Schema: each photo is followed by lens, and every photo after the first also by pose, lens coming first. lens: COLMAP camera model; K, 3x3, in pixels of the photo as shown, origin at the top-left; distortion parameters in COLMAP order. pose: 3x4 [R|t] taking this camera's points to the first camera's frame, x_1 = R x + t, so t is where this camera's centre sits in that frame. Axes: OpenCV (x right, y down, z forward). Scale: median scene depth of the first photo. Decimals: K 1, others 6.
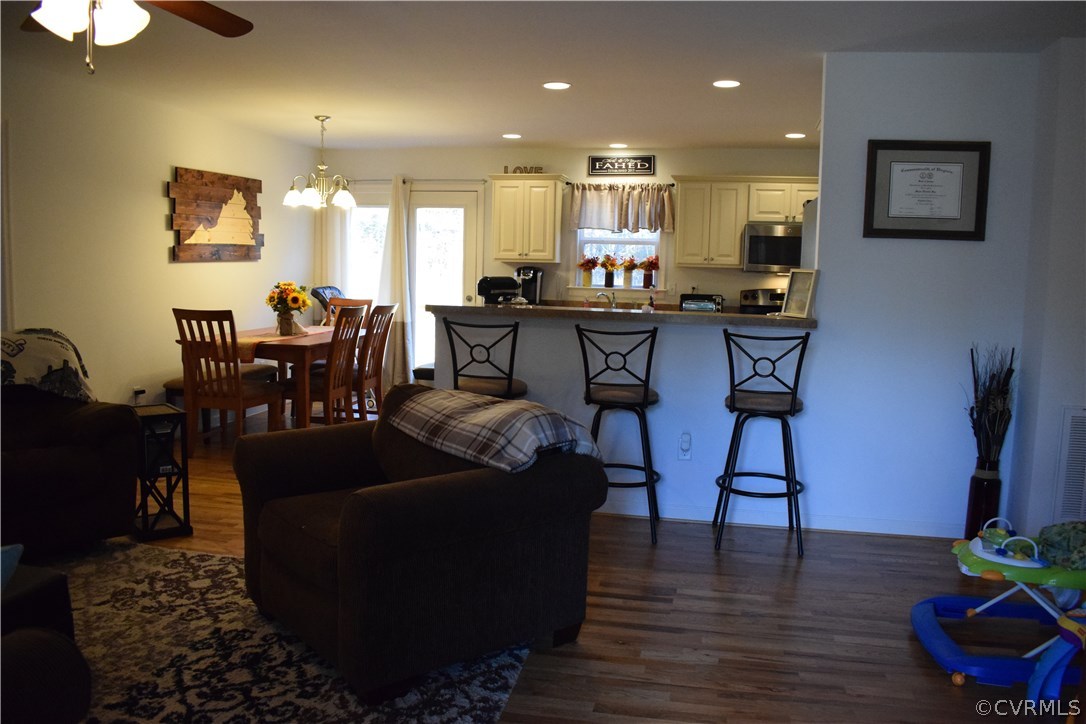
lens RADIAL K [[844.0, 0, 546.6], [0, 844.0, 360.0], [0, 0, 1]] dist [-0.094096, 0.013251]
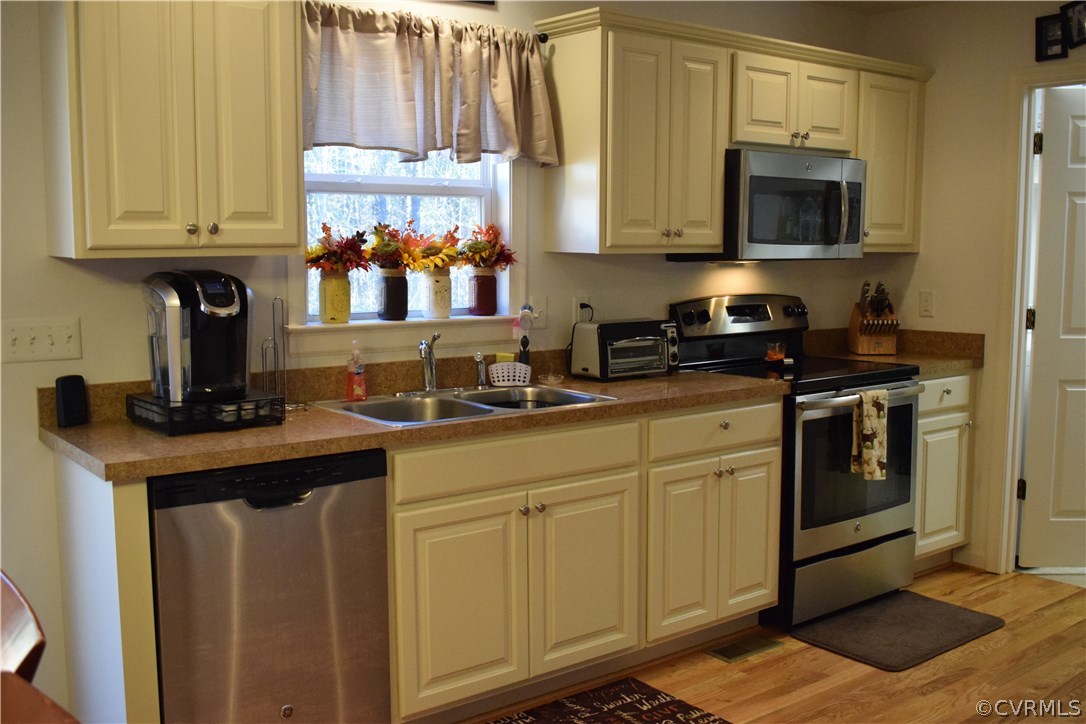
lens RADIAL K [[1073.5, 0, 551.5], [0, 1073.5, 362.8], [0, 0, 1]] dist [-0.070110, 0.000000]
pose [[0.650631, -0.110095, 0.751371, -0.317299], [0.096646, 0.993394, 0.061869, -0.130817], [-0.753219, 0.032363, 0.656973, 0.969368]]
